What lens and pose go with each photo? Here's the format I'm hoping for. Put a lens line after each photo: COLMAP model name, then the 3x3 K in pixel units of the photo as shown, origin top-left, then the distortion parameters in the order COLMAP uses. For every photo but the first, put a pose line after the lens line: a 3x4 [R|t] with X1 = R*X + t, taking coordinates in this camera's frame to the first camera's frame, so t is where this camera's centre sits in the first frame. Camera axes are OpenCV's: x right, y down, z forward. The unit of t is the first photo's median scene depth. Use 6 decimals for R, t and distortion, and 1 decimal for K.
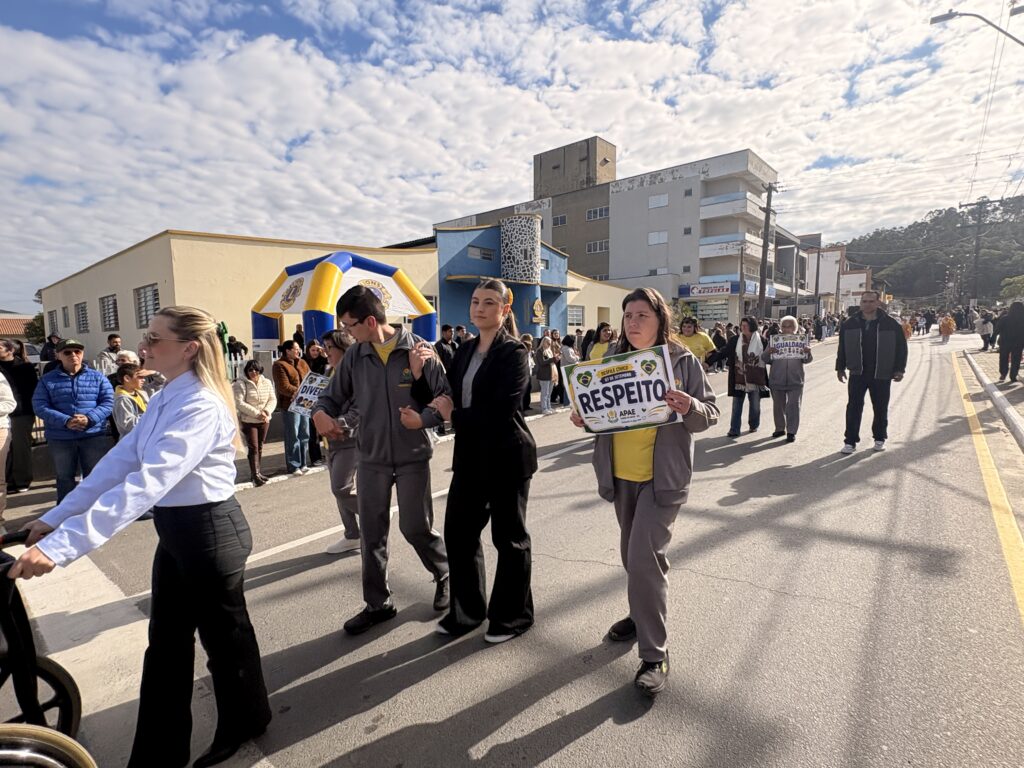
lens RADIAL K [[513.2, 0, 504.5], [0, 513.2, 380.6], [0, 0, 1]] dist [-0.000889, 0.000654]
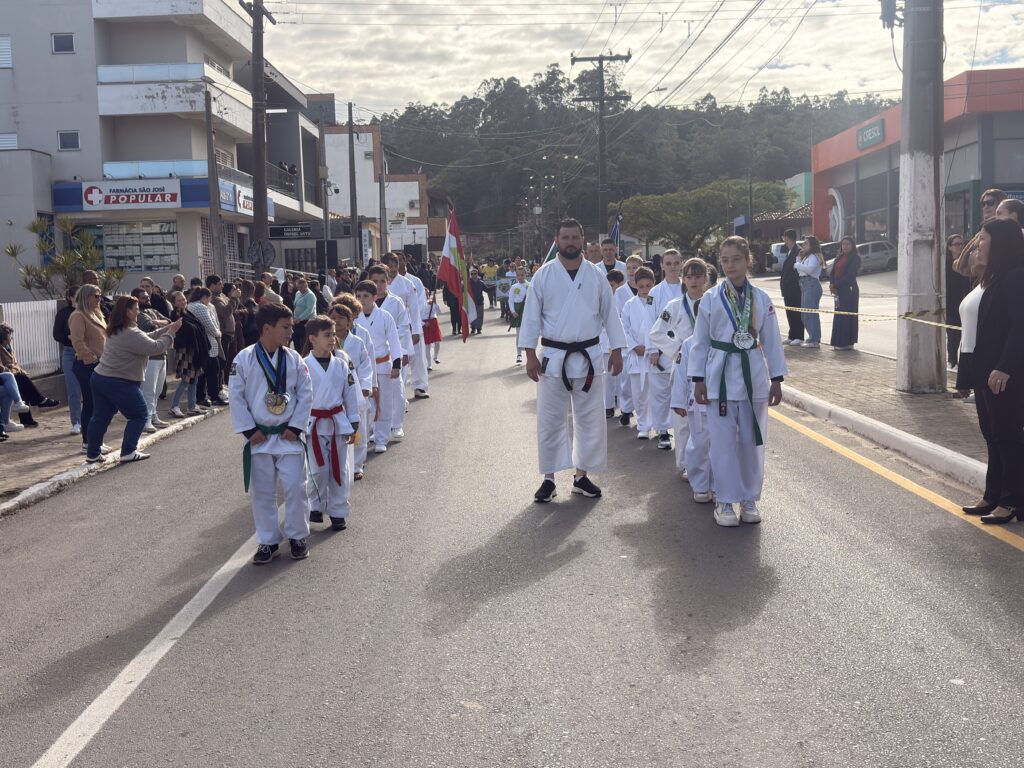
lens RADIAL K [[1171.2, 0, 504.6], [0, 1171.2, 392.3], [0, 0, 1]] dist [0.043257, 0.000000]
pose [[0.765436, -0.063752, 0.640346, 0.018859], [0.074493, 0.997169, 0.010231, -0.009070], [-0.639185, 0.039870, 0.768019, 0.096048]]
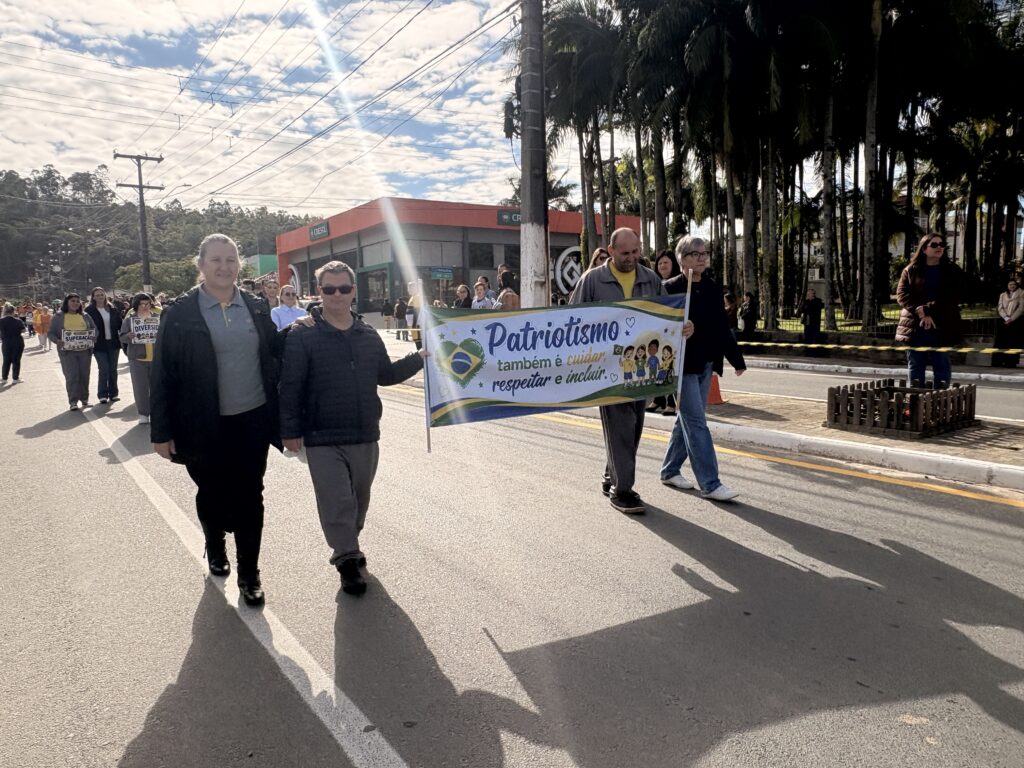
lens RADIAL K [[721.1, 0, 509.7], [0, 721.1, 387.4], [0, 0, 1]] dist [0.004520, 0.010896]
pose [[0.264611, -0.080918, 0.960954, 0.021586], [0.101617, 0.993265, 0.055657, -0.012224], [-0.958986, 0.082922, 0.271051, 0.181028]]
